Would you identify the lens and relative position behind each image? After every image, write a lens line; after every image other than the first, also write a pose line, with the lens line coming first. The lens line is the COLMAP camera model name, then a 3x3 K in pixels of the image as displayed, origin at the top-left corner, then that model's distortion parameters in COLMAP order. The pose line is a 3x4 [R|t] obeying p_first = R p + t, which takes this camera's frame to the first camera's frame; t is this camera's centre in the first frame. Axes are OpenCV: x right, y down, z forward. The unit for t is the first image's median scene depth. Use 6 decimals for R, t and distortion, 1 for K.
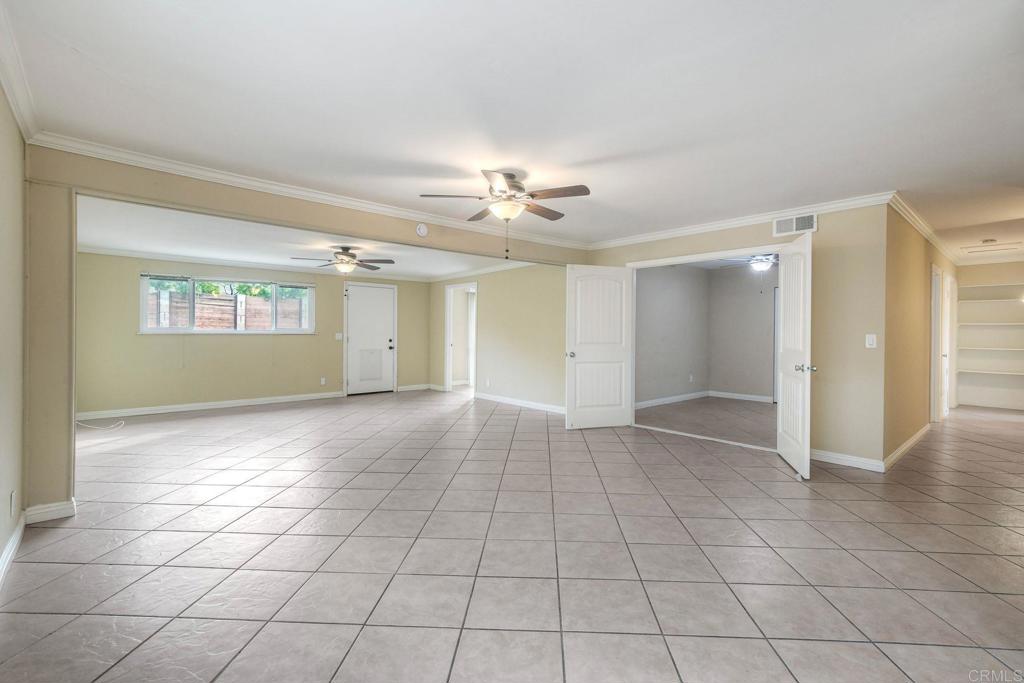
lens RADIAL K [[461.7, 0, 518.4], [0, 461.7, 329.1], [0, 0, 1]] dist [0.000927, 0.000078]
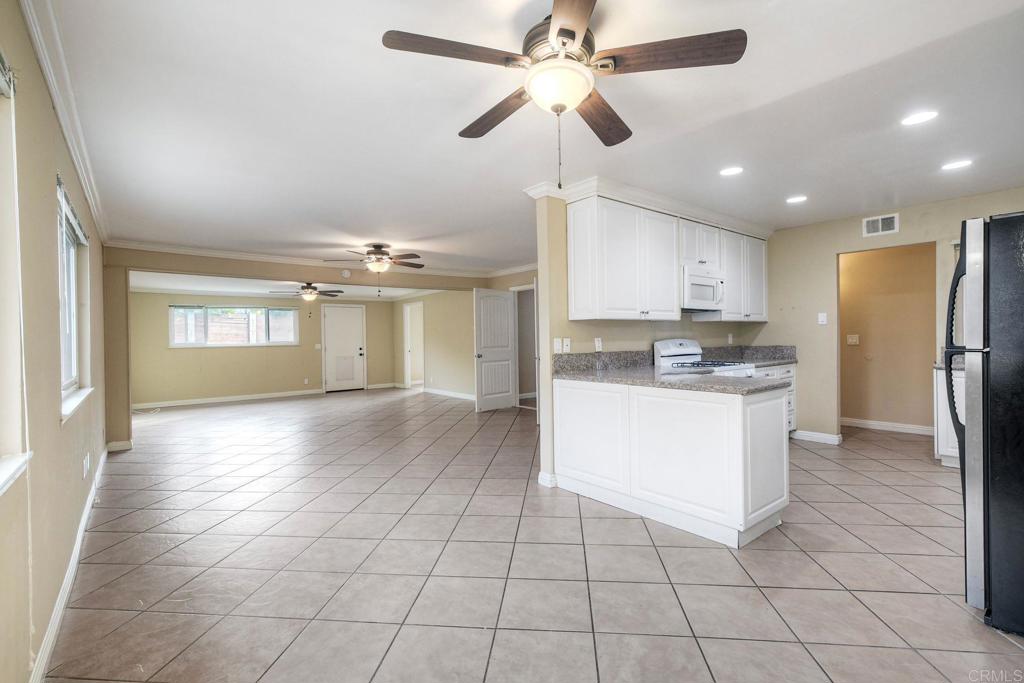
lens RADIAL K [[461.7, 0, 518.0], [0, 461.7, 339.1], [0, 0, 1]] dist [0.000927, 0.000078]
pose [[0.998401, -0.024983, -0.050700, 0.256460], [0.025413, 0.999646, 0.007847, -0.000977], [0.050486, -0.009123, 0.998683, -0.287874]]
